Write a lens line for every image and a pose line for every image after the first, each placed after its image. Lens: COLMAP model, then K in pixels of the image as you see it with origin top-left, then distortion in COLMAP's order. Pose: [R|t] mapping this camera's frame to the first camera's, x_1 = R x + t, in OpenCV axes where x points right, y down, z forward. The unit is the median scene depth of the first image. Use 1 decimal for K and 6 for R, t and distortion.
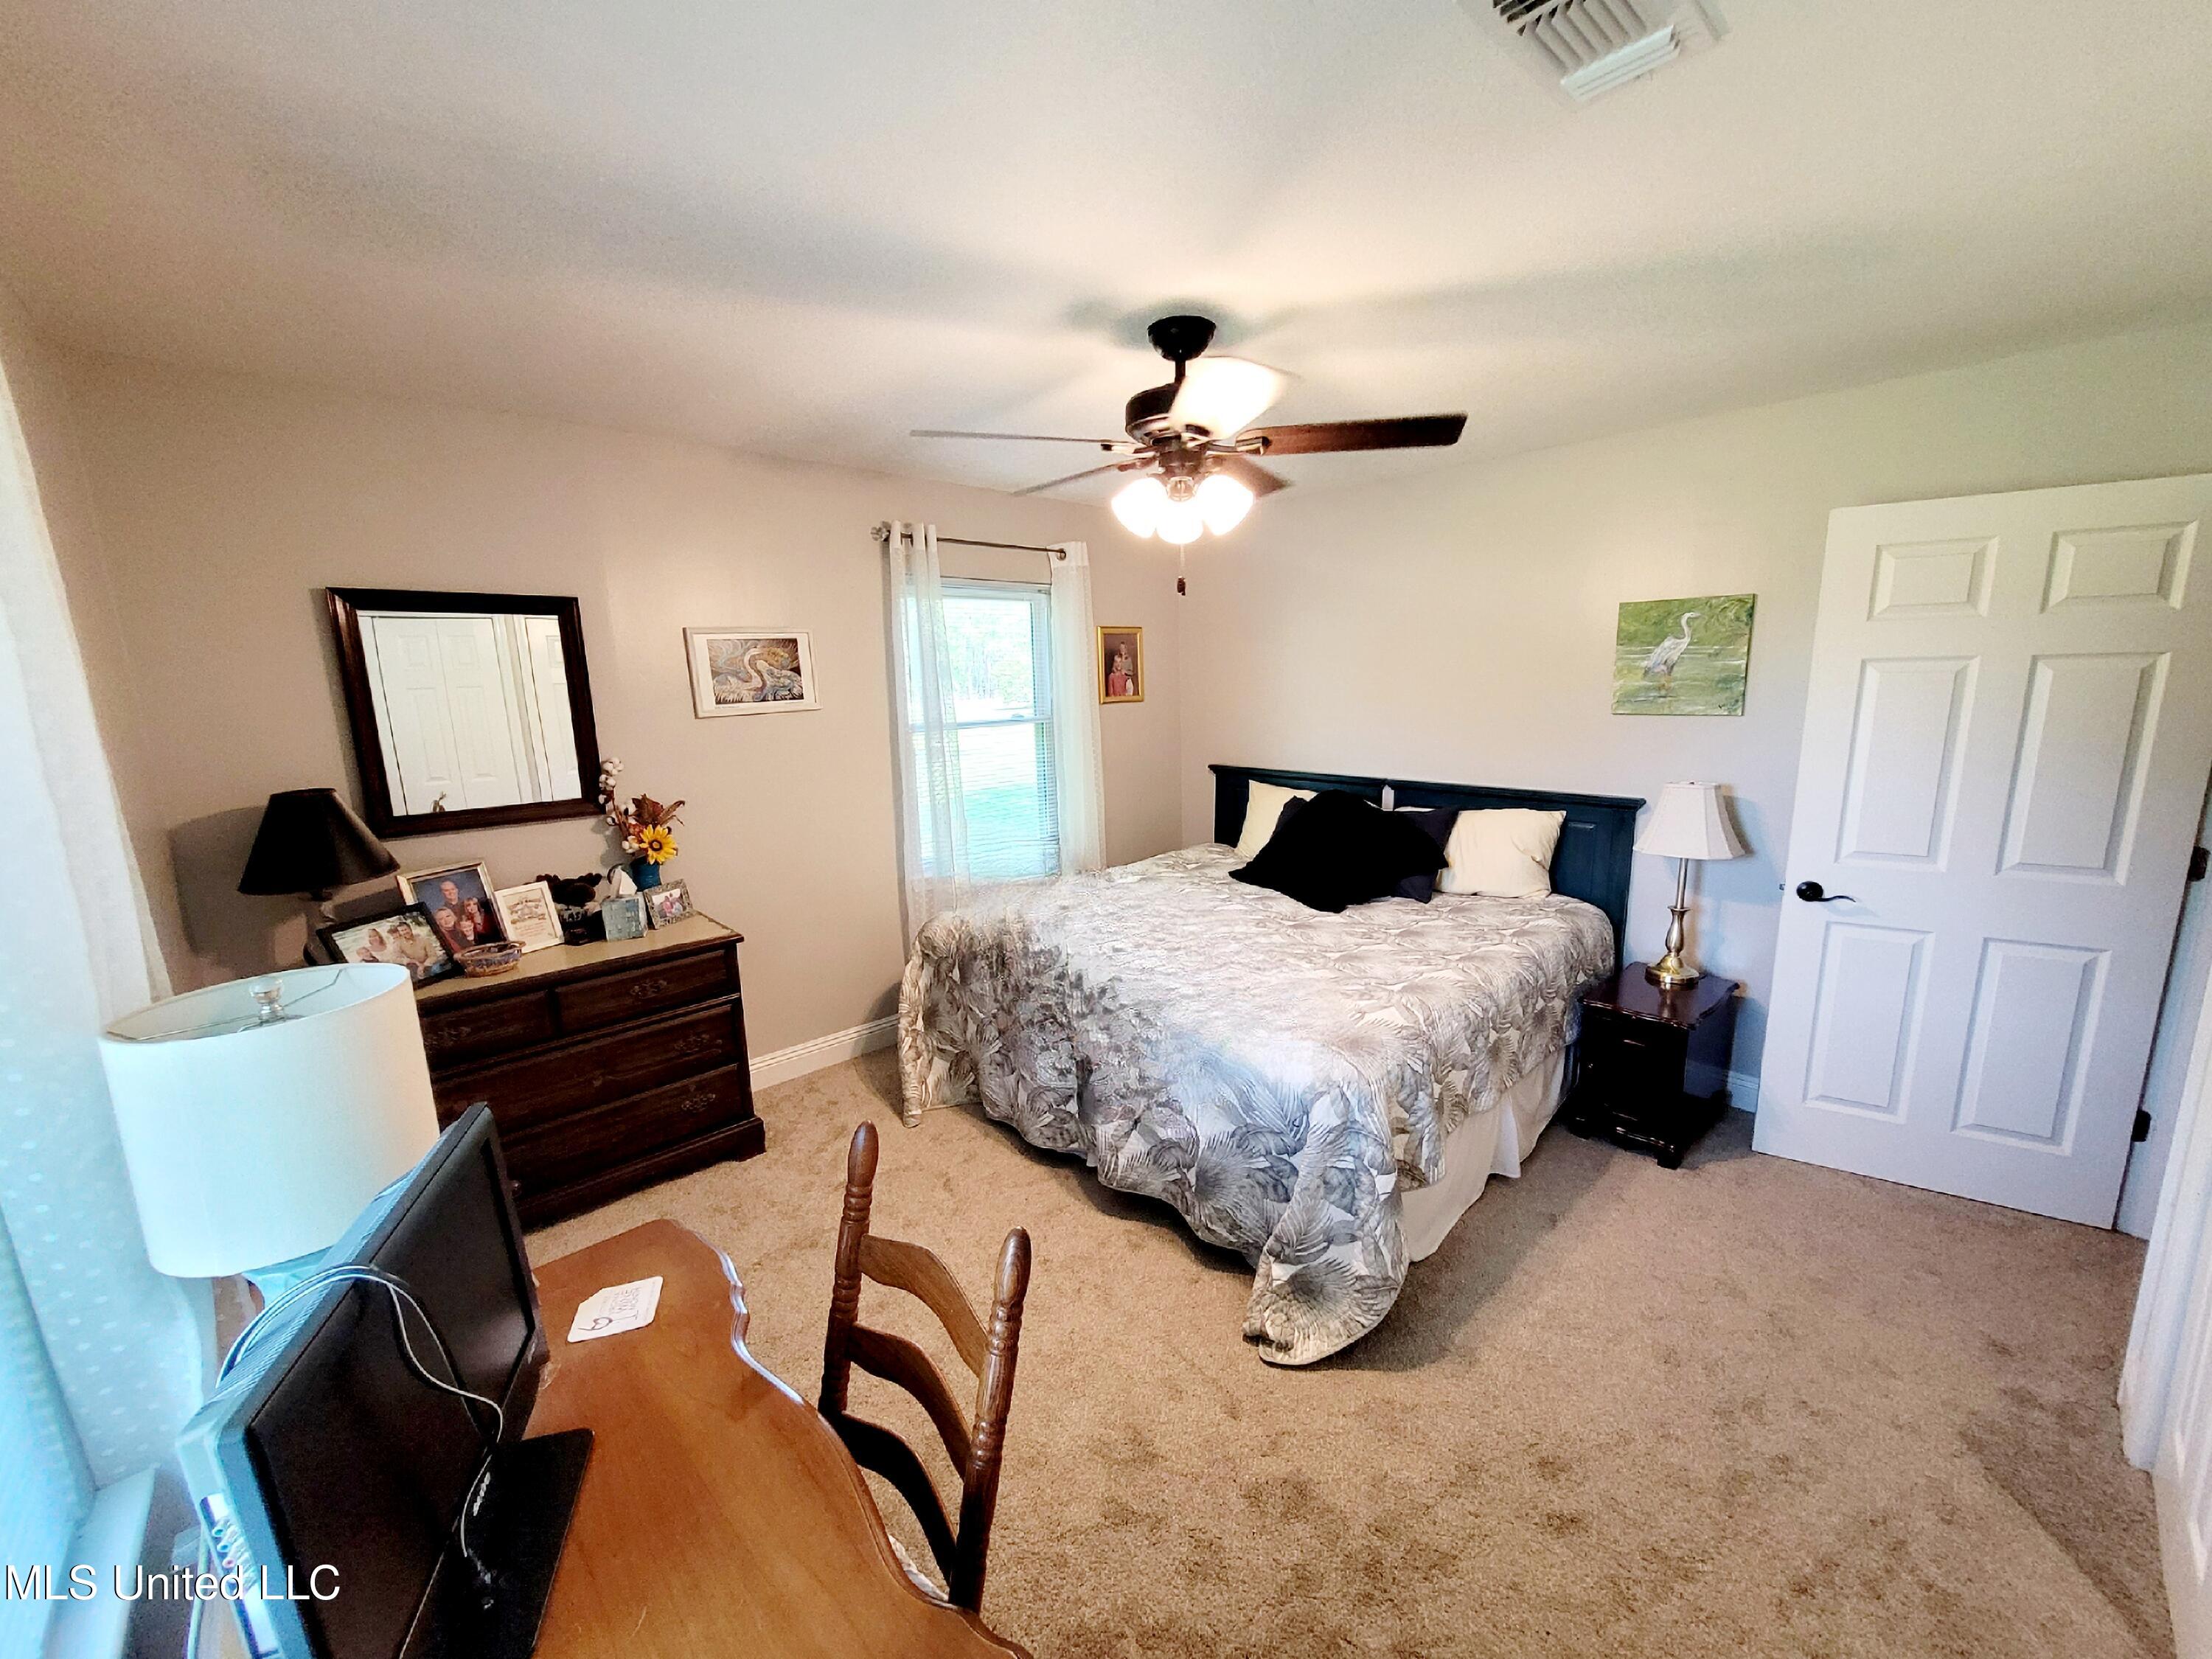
lens RADIAL K [[866.5, 0, 1108.4], [0, 866.5, 835.8], [0, 0, 1]] dist [0.002460, 0.000093]
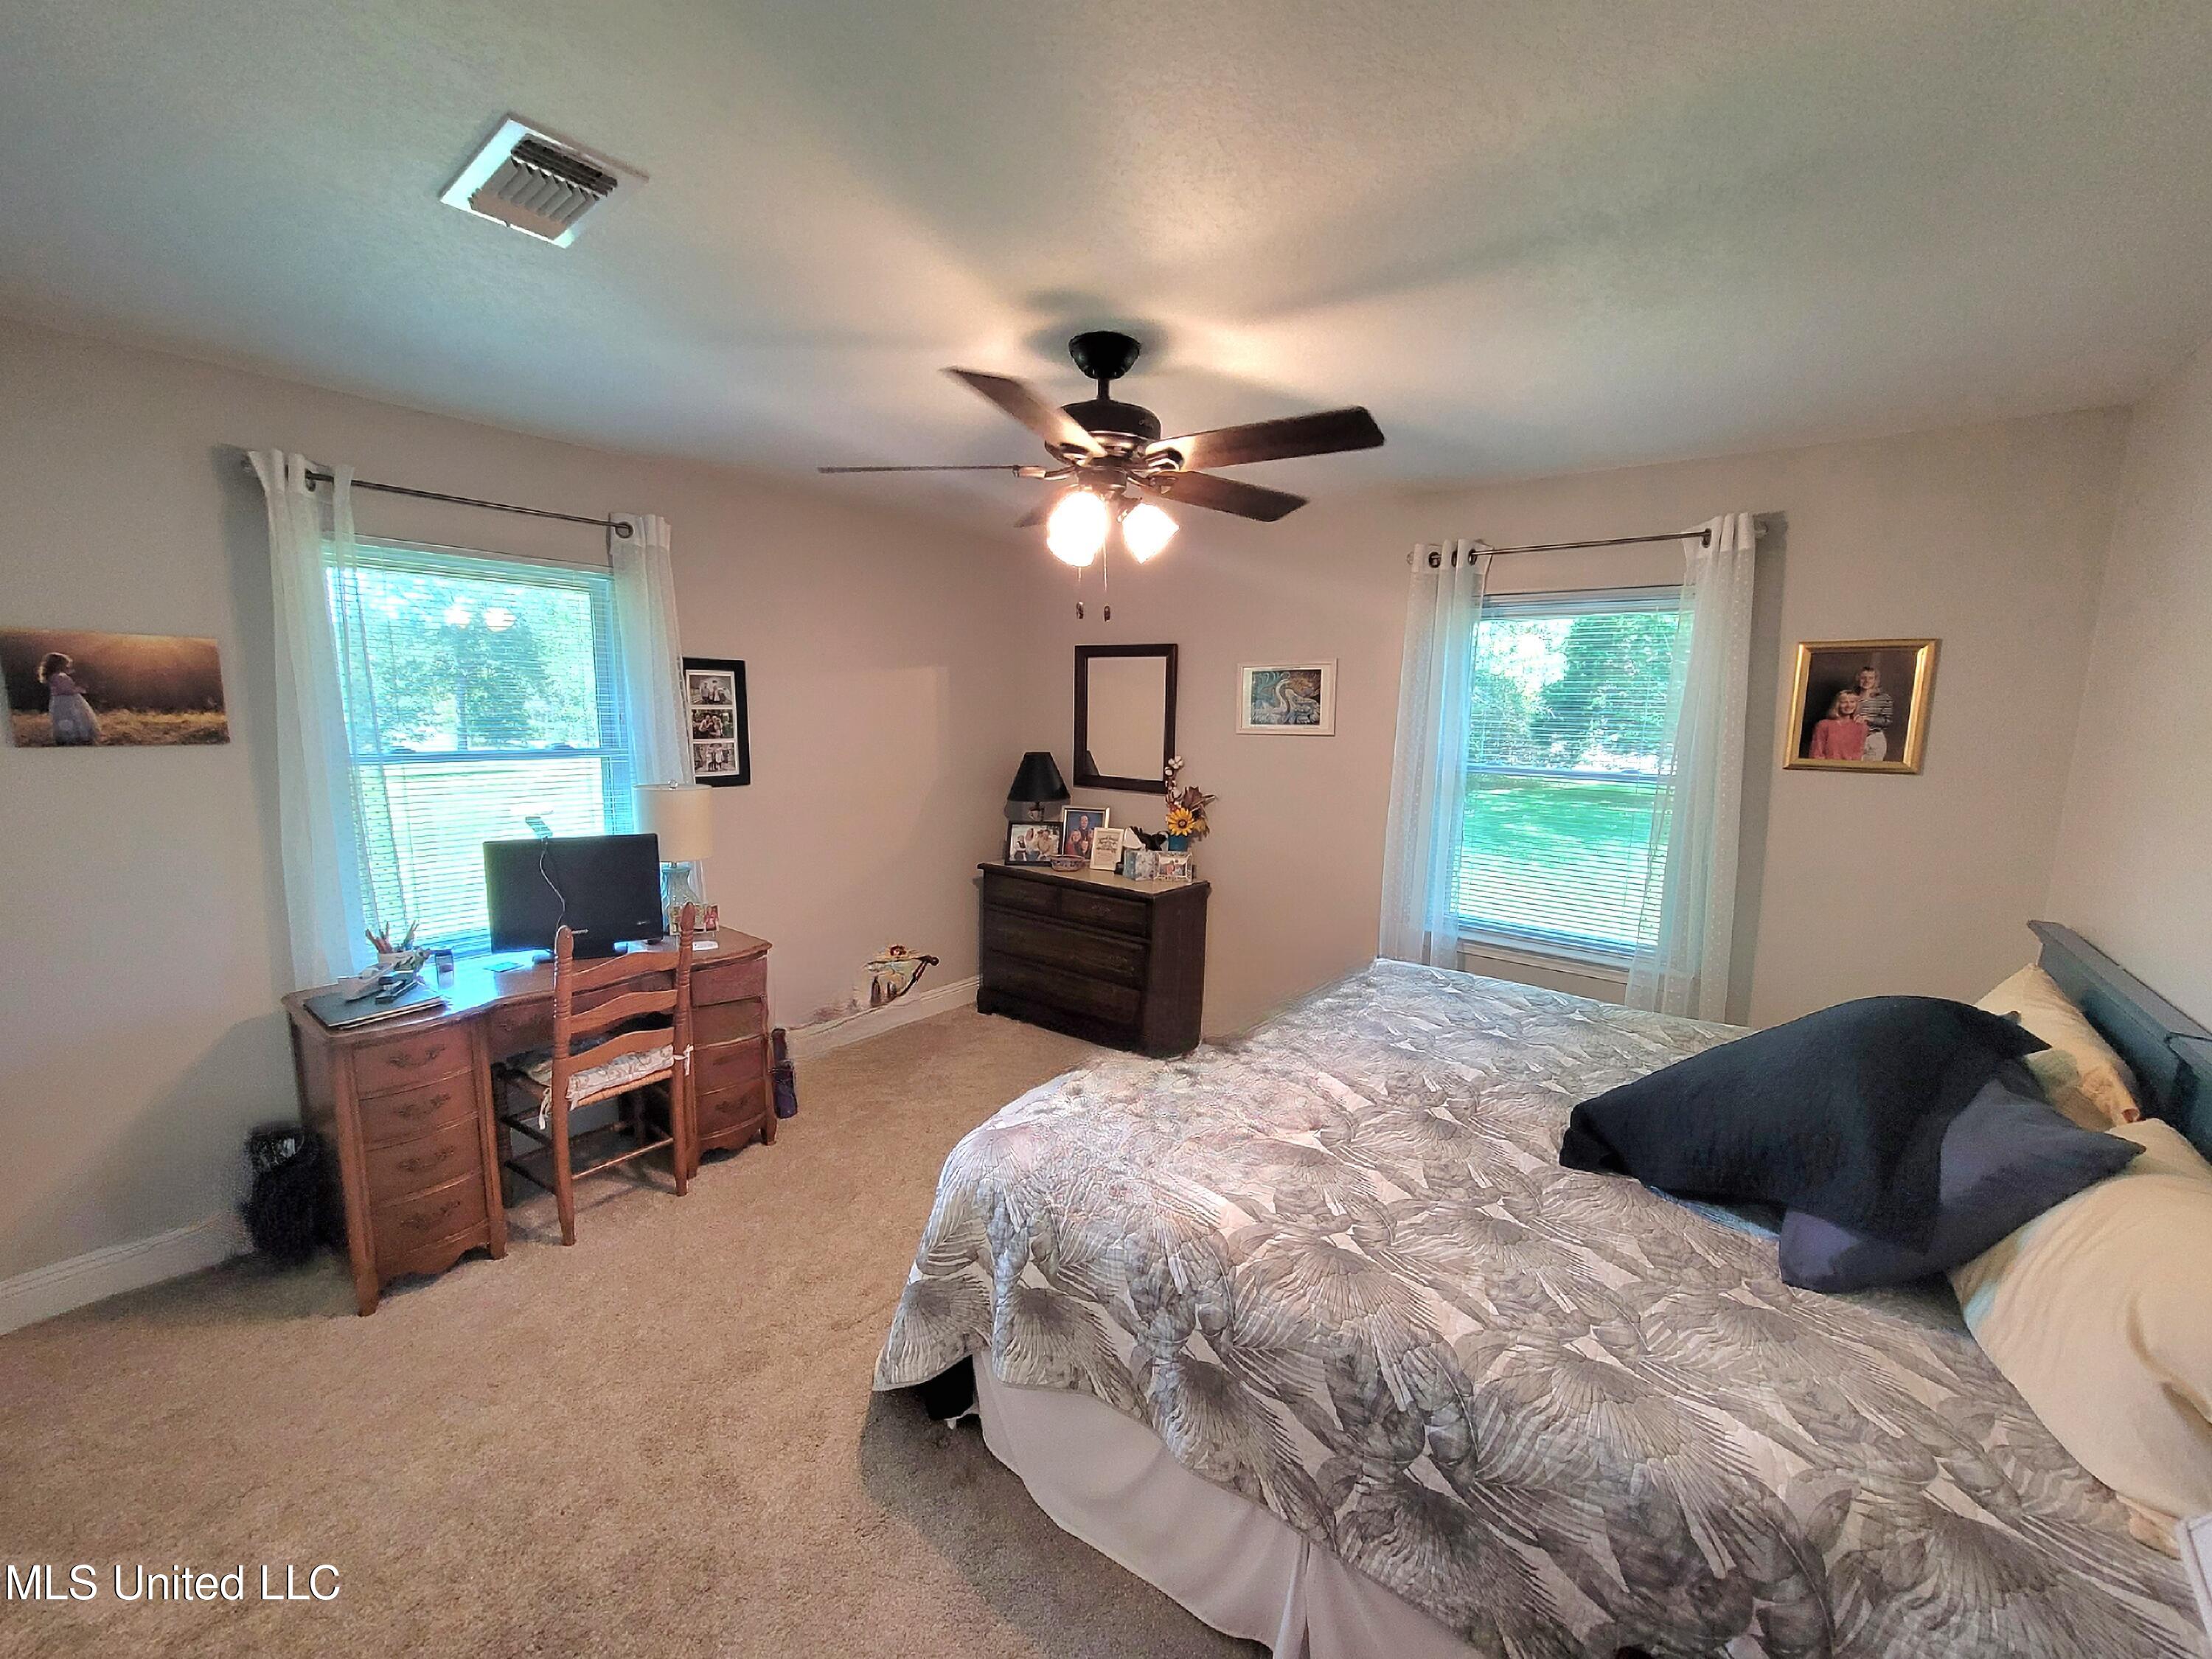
lens RADIAL K [[866.5, 0, 1105.7], [0, 866.5, 828.9], [0, 0, 1]] dist [0.002460, 0.000093]
pose [[0.155505, 0.170648, -0.972984, 0.709764], [-0.208071, 0.968526, 0.136612, -0.128235], [0.965673, 0.181206, 0.186118, 0.583379]]
